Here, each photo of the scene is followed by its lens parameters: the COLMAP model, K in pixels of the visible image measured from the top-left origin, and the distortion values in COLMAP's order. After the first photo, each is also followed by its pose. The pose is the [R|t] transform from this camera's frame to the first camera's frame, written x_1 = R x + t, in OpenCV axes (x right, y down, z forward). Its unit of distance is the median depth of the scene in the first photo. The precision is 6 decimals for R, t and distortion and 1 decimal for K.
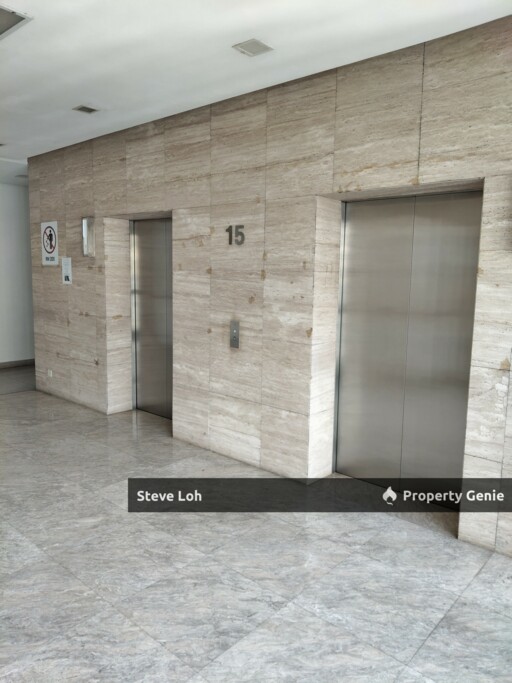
lens RADIAL K [[509.9, 0, 255.0], [0, 509.9, 339.1], [0, 0, 1]] dist [0.010621, 0.010595]
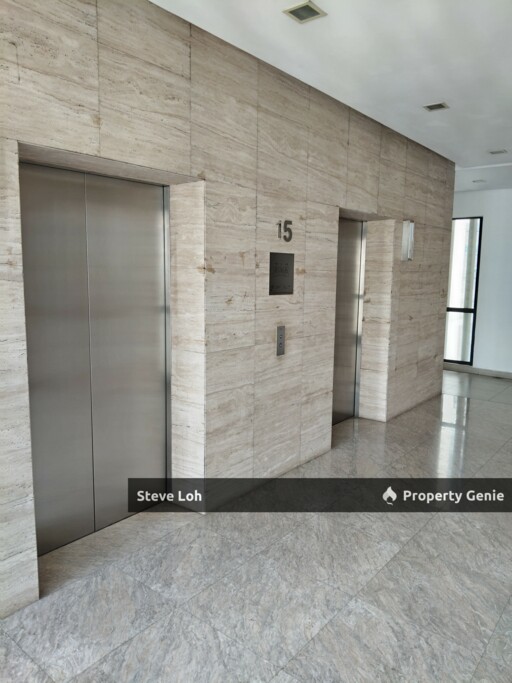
lens RADIAL K [[509.9, 0, 254.5], [0, 509.9, 344.2], [0, 0, 1]] dist [0.010621, 0.010595]
pose [[0.009825, 0.115629, -0.993244, 0.591385], [-0.127886, 0.985280, 0.113437, -0.059648], [0.991740, 0.125907, 0.024468, 0.590706]]
